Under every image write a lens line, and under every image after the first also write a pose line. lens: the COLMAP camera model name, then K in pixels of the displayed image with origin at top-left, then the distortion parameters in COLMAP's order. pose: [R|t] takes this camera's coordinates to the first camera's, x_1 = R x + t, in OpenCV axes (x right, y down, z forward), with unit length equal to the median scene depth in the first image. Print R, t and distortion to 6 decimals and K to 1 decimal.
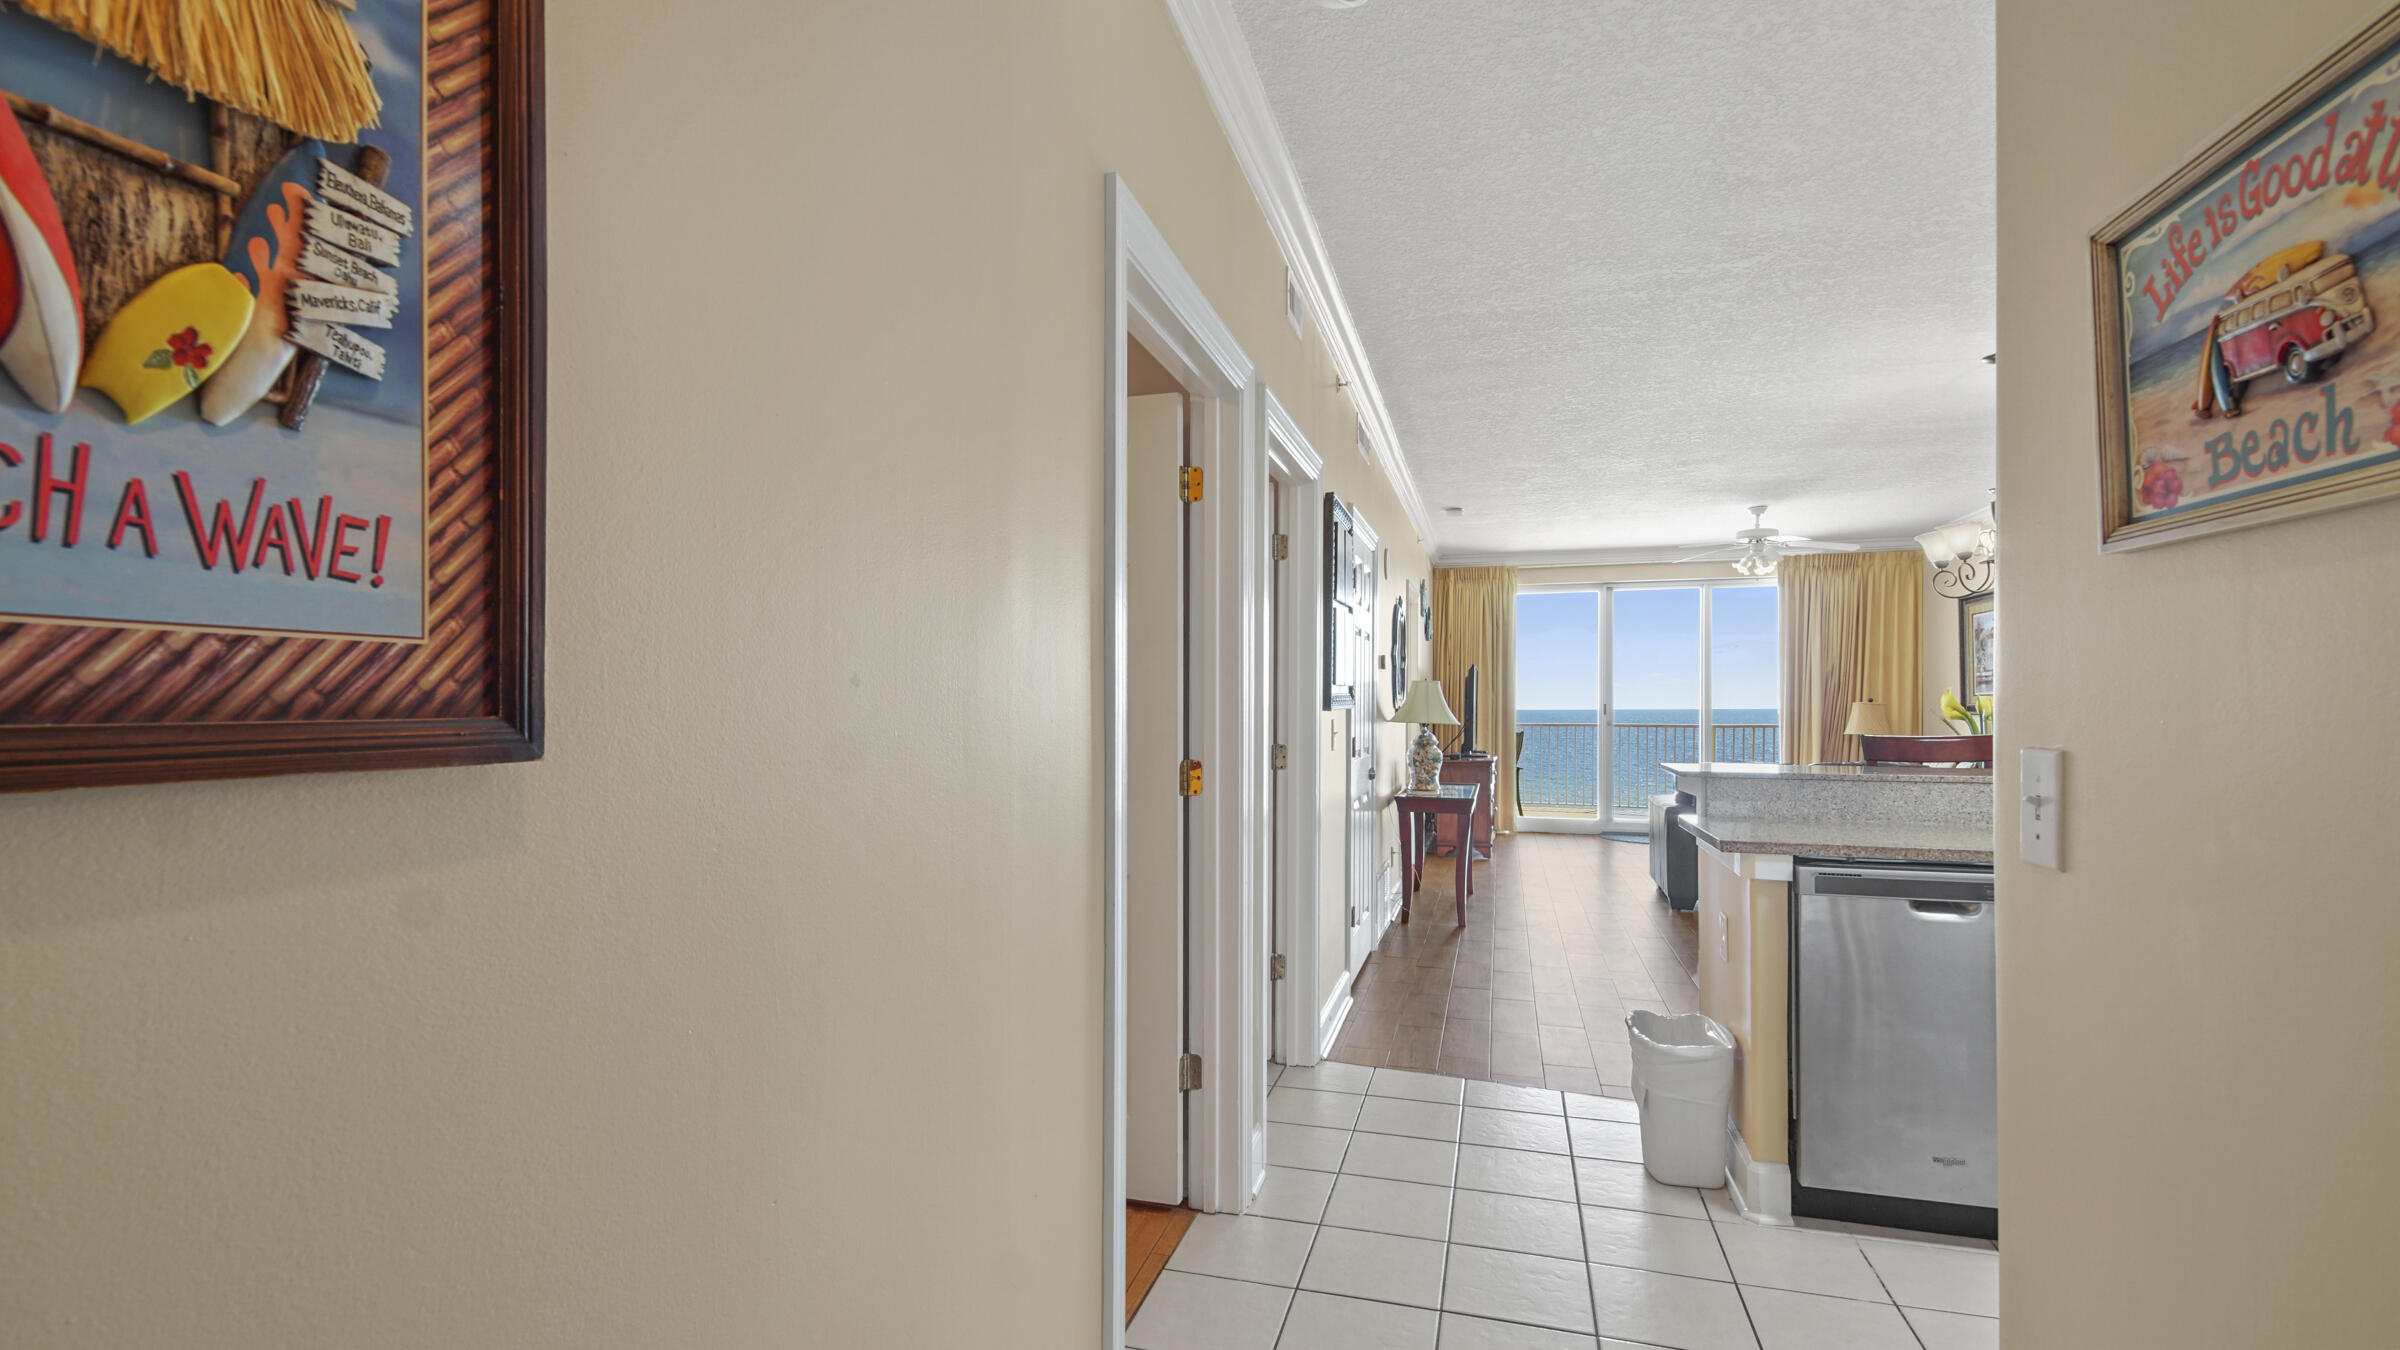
lens RADIAL K [[1086.2, 0, 1198.4], [0, 1086.2, 712.2], [0, 0, 1]] dist [0.029136, 0.000056]
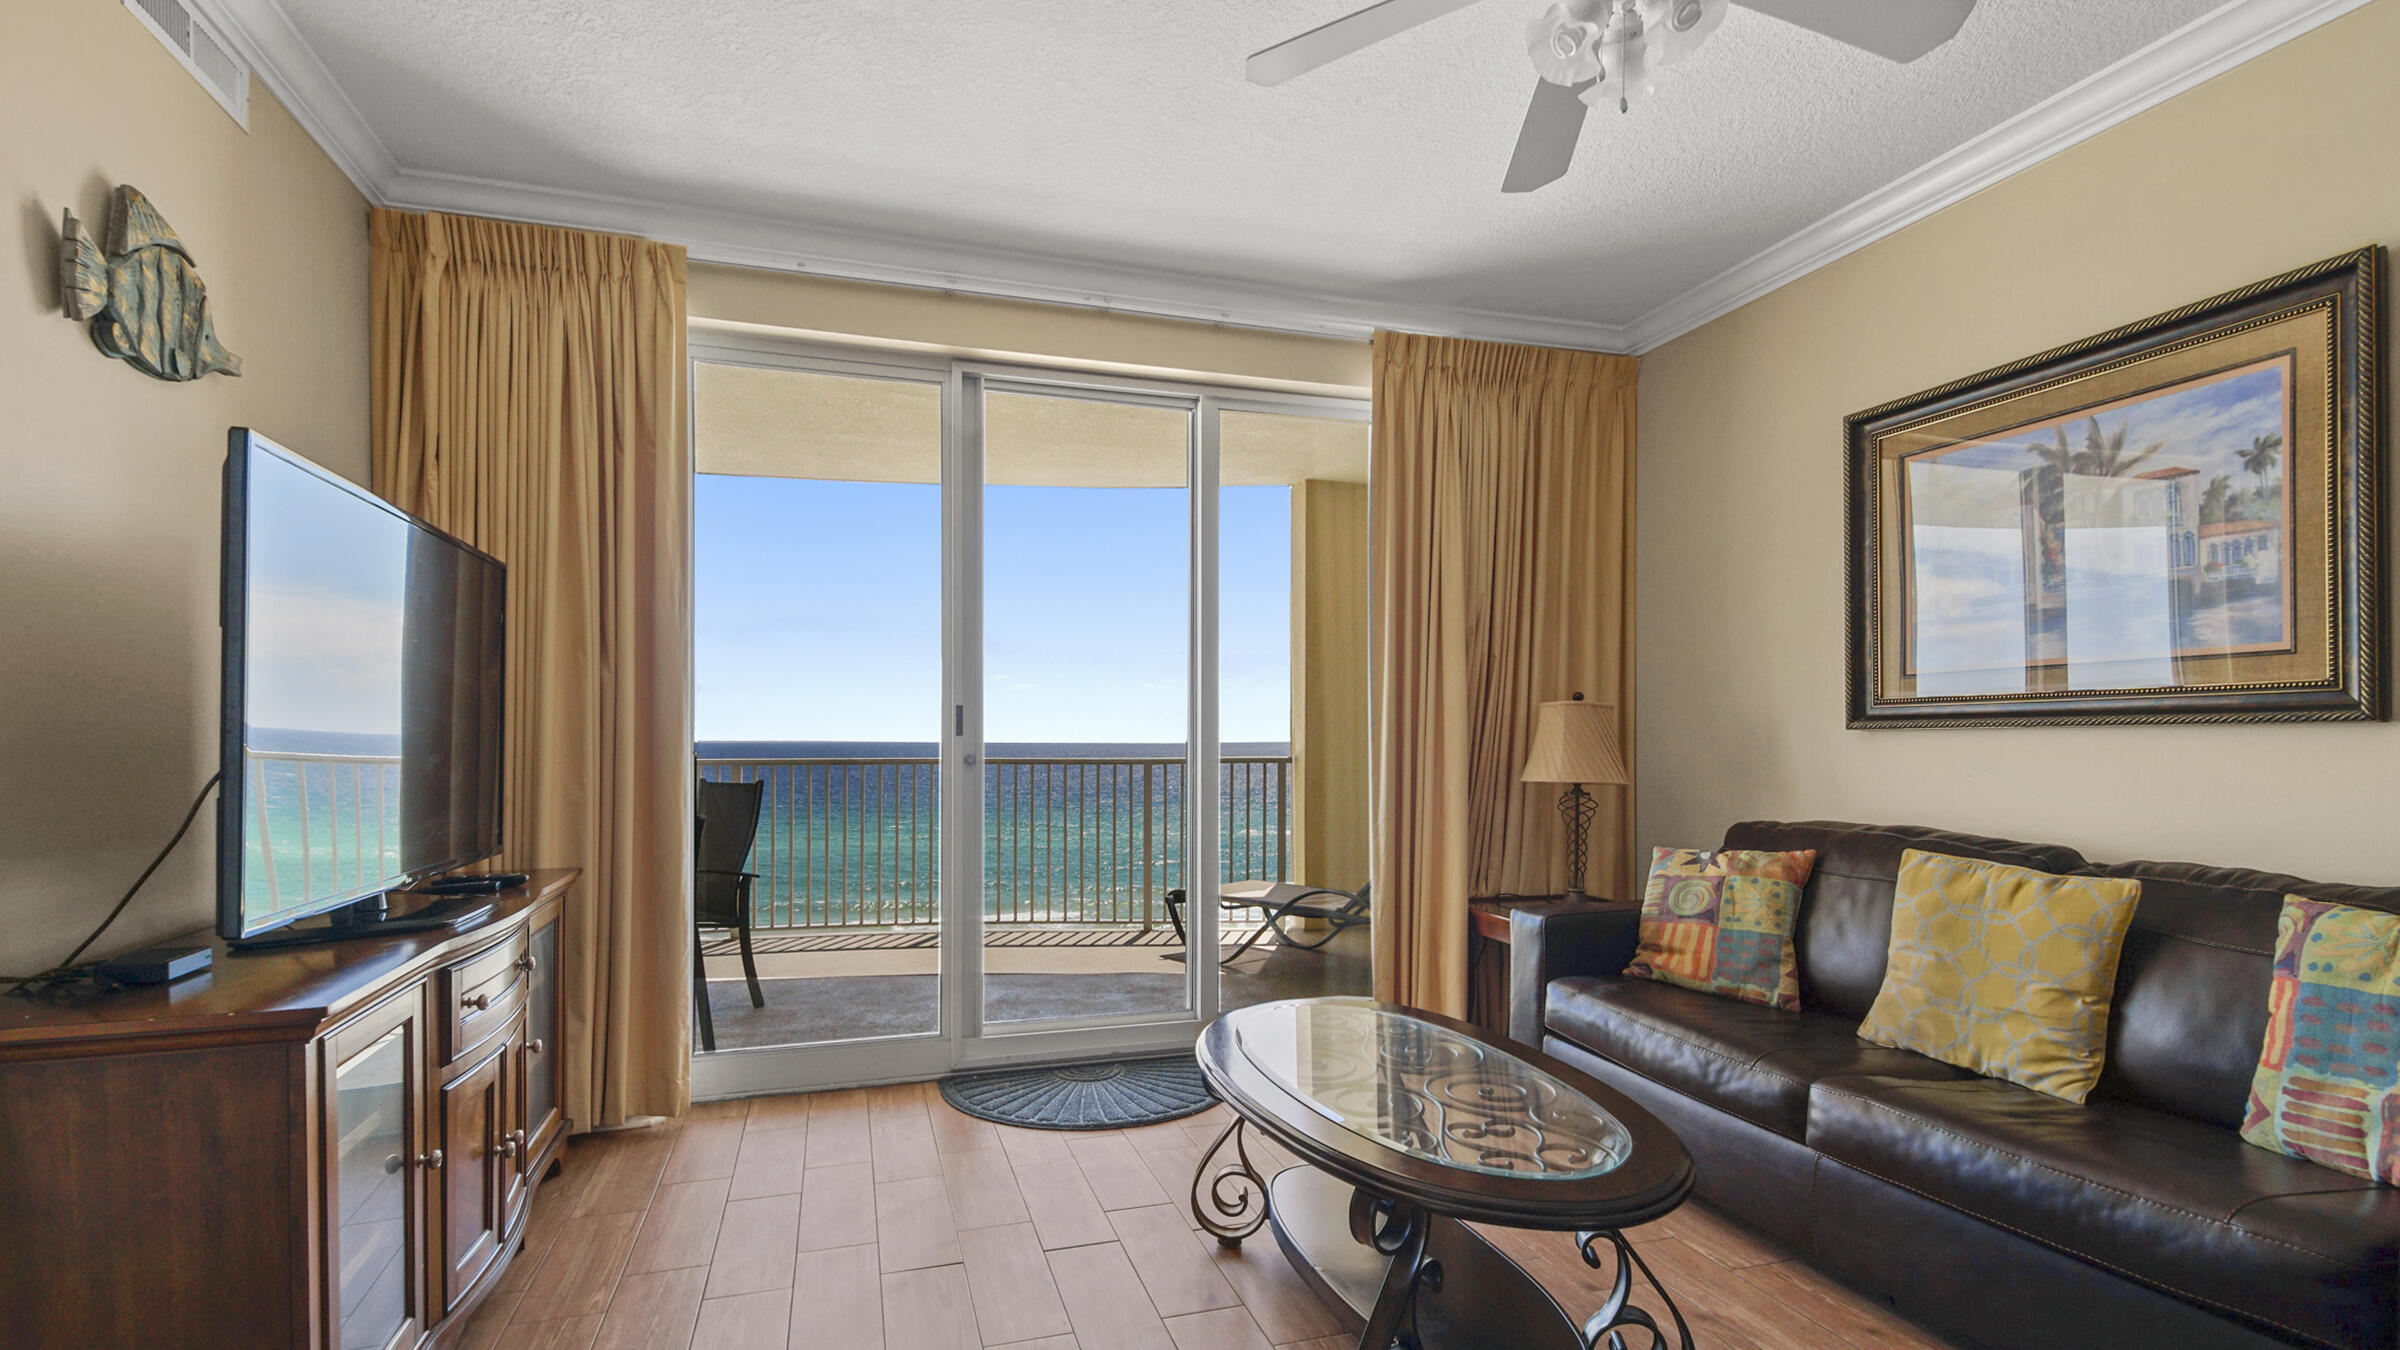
lens RADIAL K [[1094.3, 0, 1168.3], [0, 1094.3, 744.5], [0, 0, 1]] dist [0.067216, -0.030766]
pose [[0.845656, -0.000858, 0.533728, 0.259775], [0.002326, 0.999995, -0.002078, 0.006762], [-0.533723, 0.002999, 0.845654, 0.716937]]
